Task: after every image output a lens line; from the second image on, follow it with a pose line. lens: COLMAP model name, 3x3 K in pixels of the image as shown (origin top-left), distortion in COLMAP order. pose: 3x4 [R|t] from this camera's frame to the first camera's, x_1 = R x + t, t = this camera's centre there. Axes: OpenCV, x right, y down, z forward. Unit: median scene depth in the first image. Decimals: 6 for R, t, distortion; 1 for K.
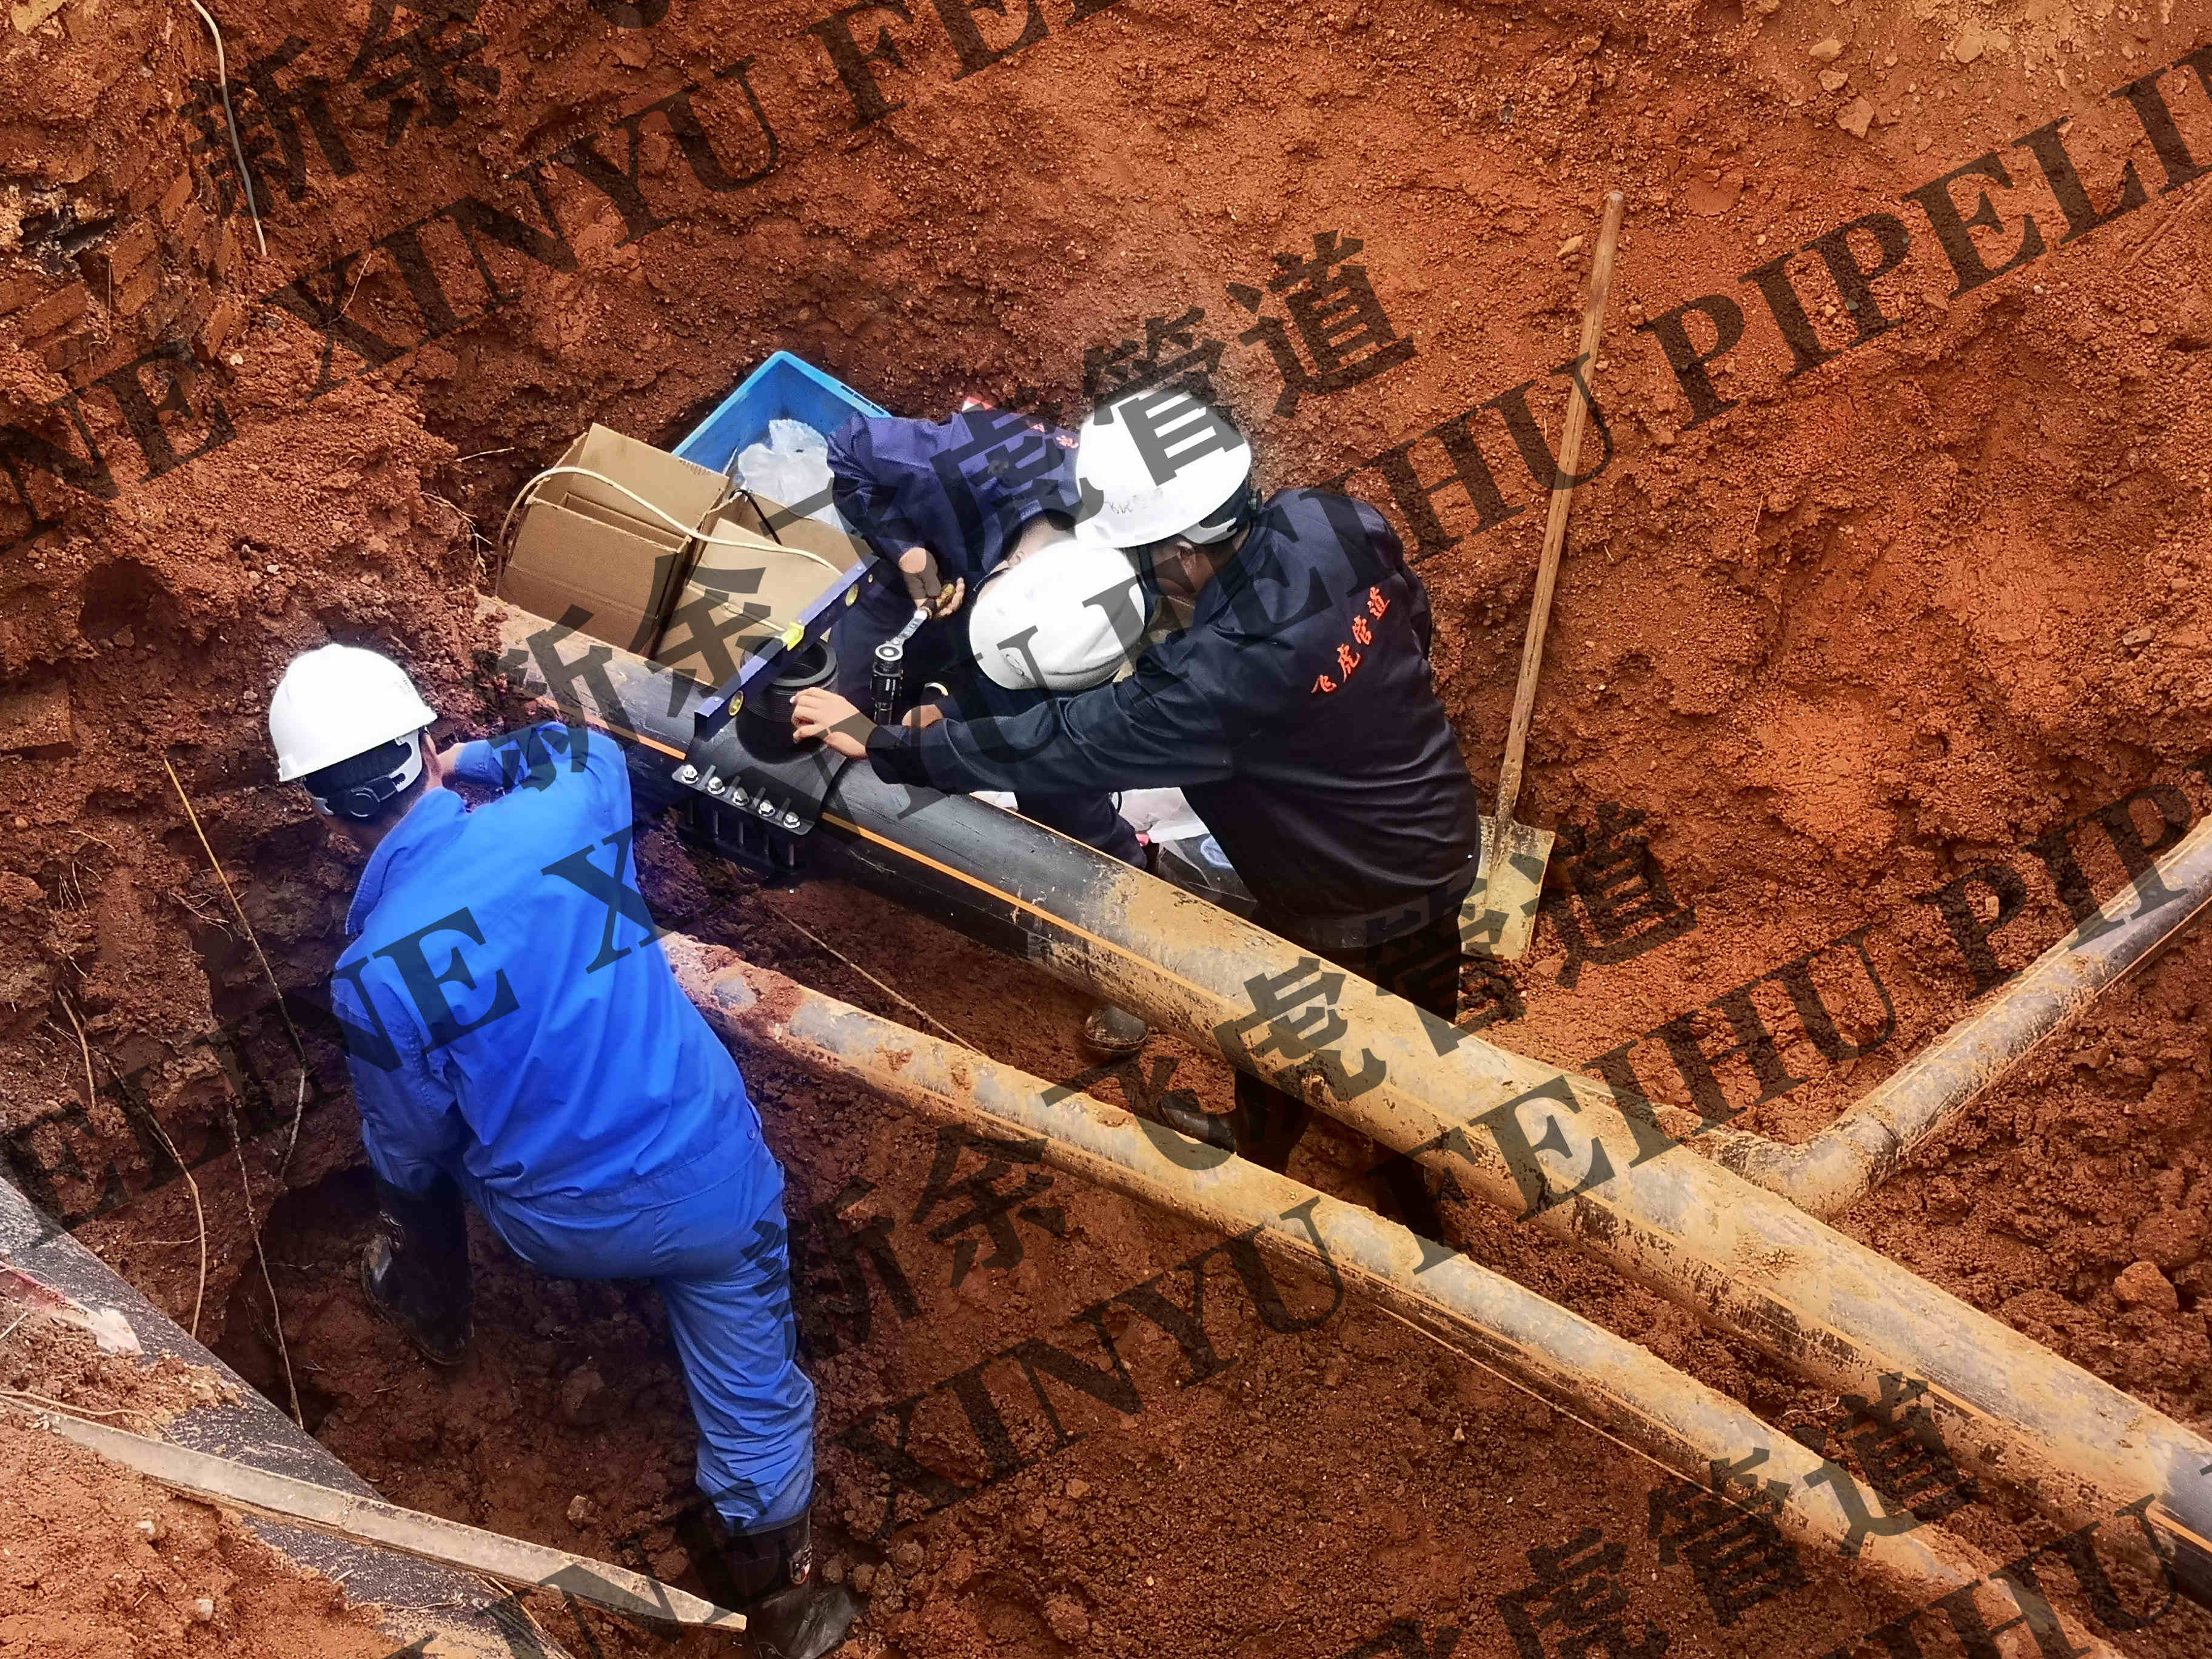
lens RADIAL K [[3692.4, 0, 1106.0], [0, 3692.4, 829.5], [0, 0, 1]] dist [0.086701, 0.070992]
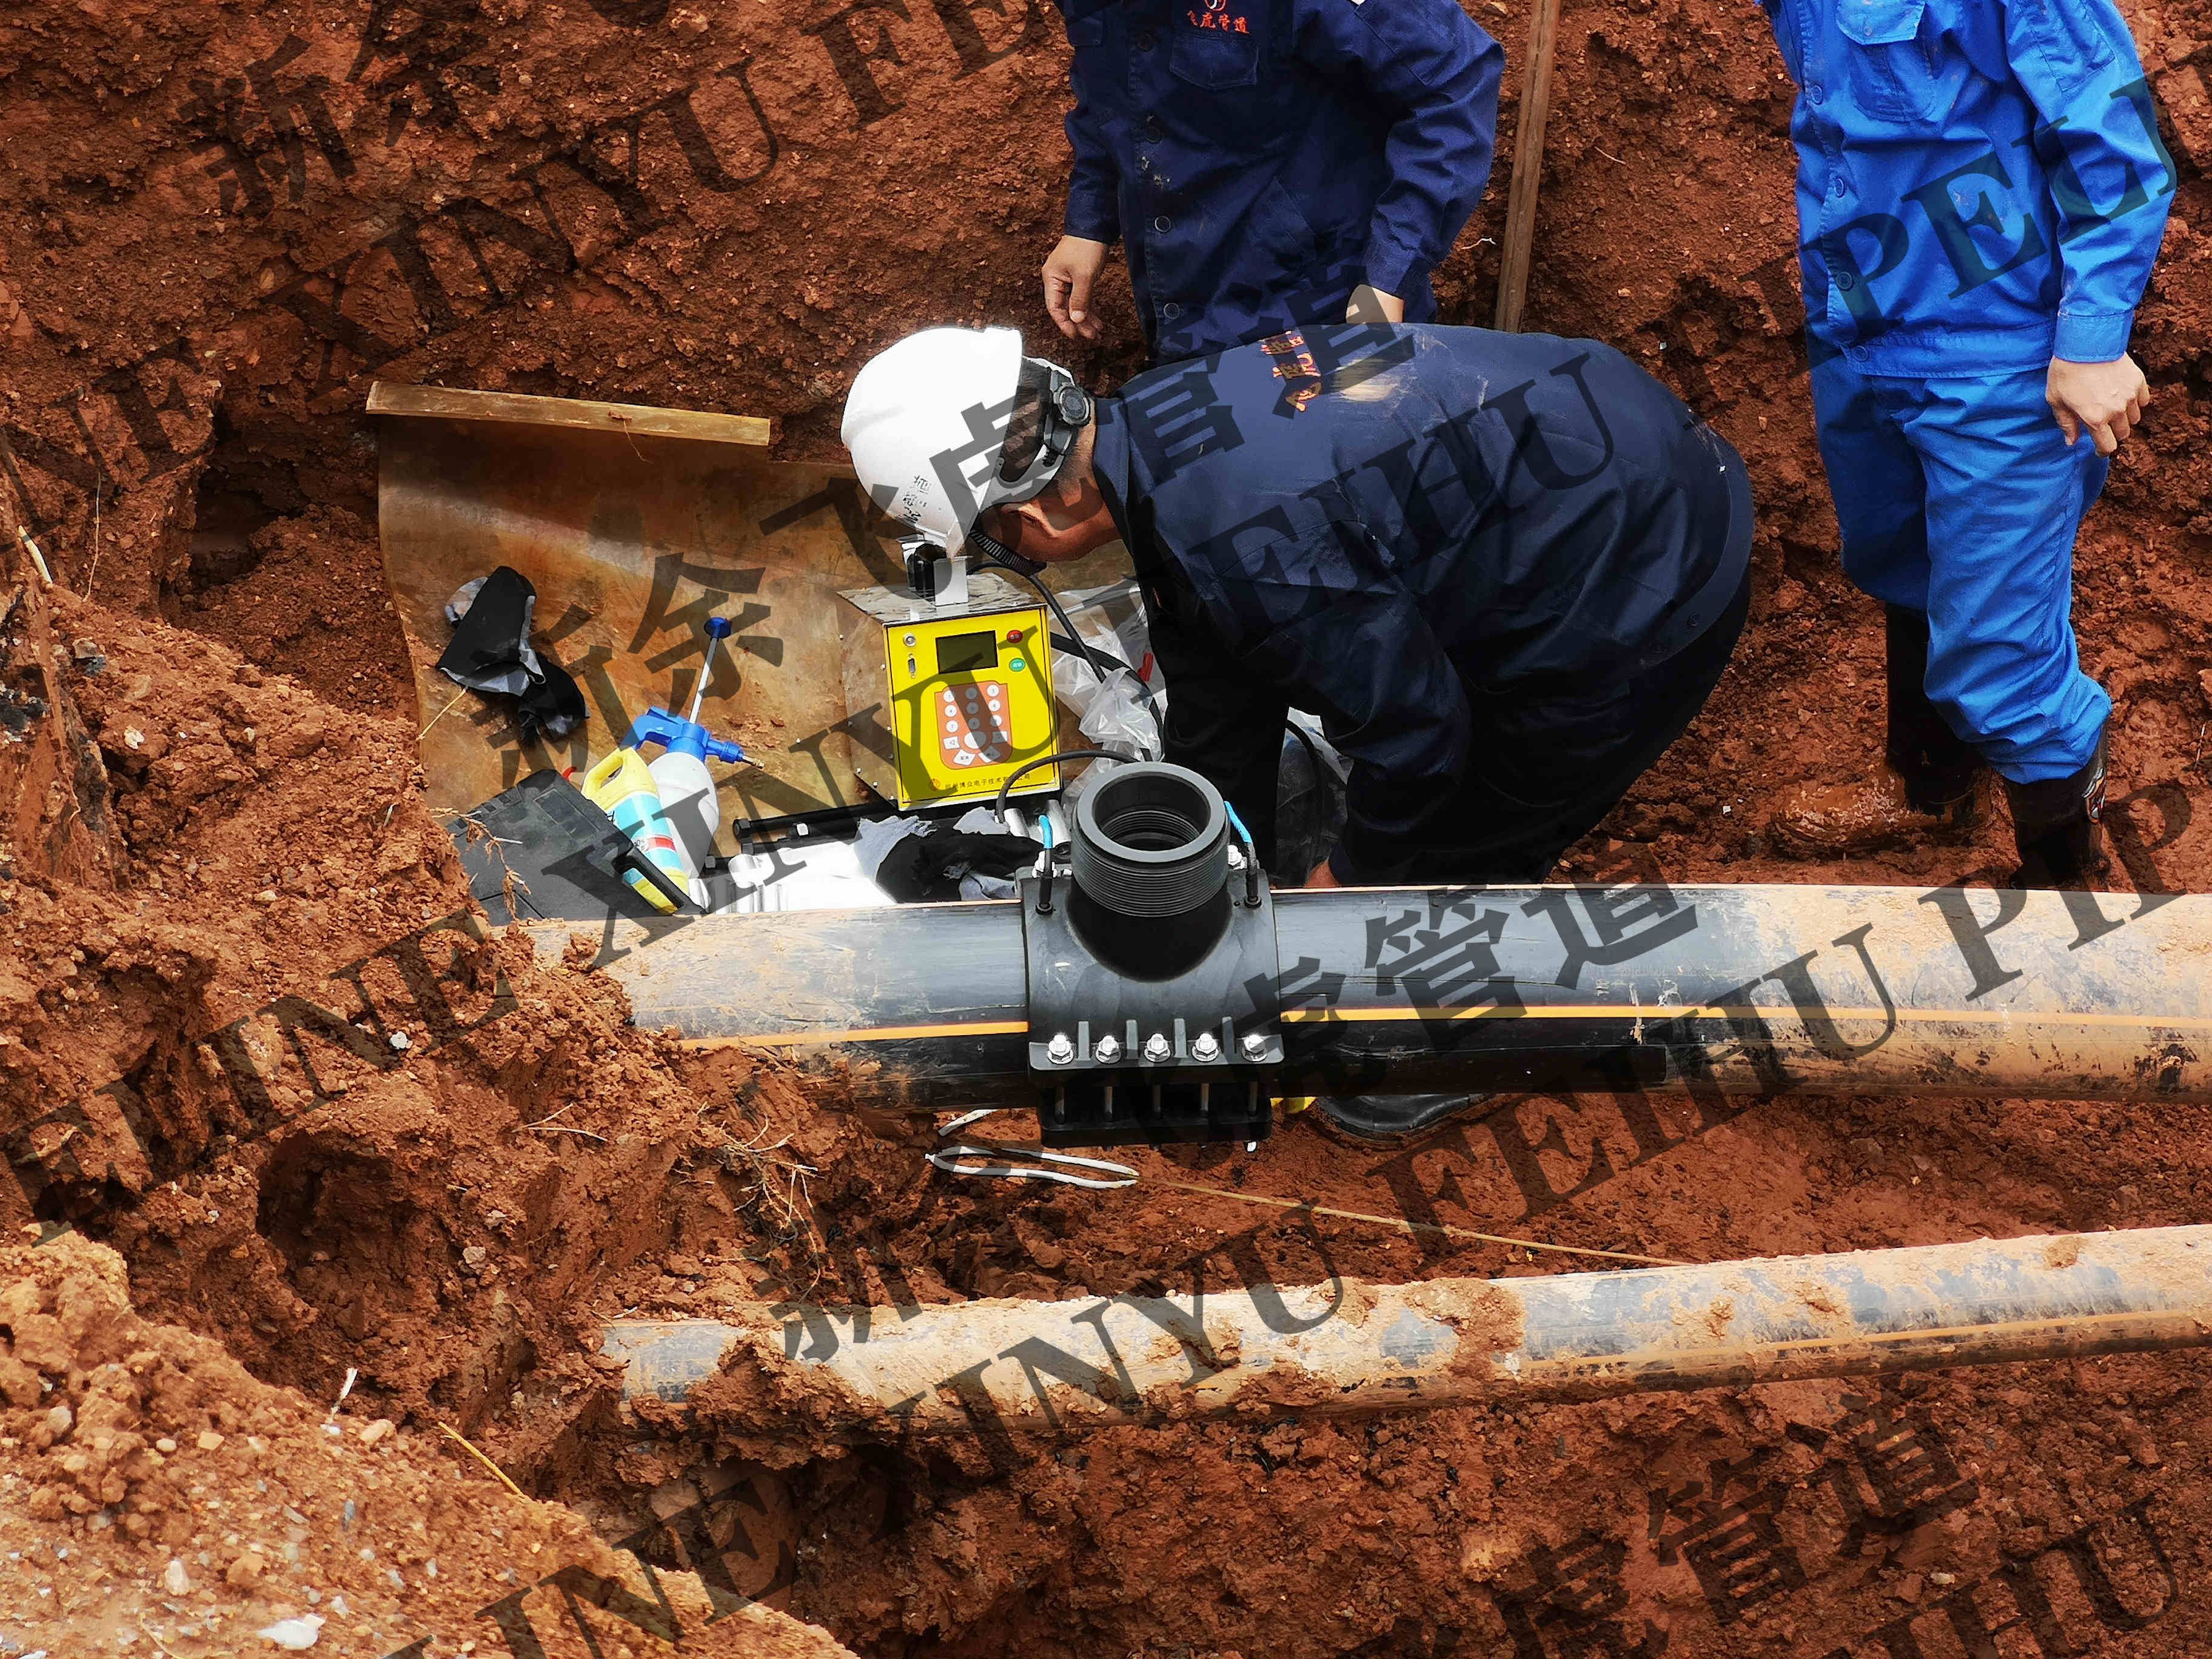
lens RADIAL K [[5115.4, 0, 1106.0], [0, 5115.4, 829.5], [0, 0, 1]] dist [0.730262, -7.071849]
pose [[0.840780, -0.416592, 0.345746, -0.400698], [0.384868, 0.909093, 0.159459, -0.188488], [-0.380745, -0.001003, 0.924680, 0.212112]]
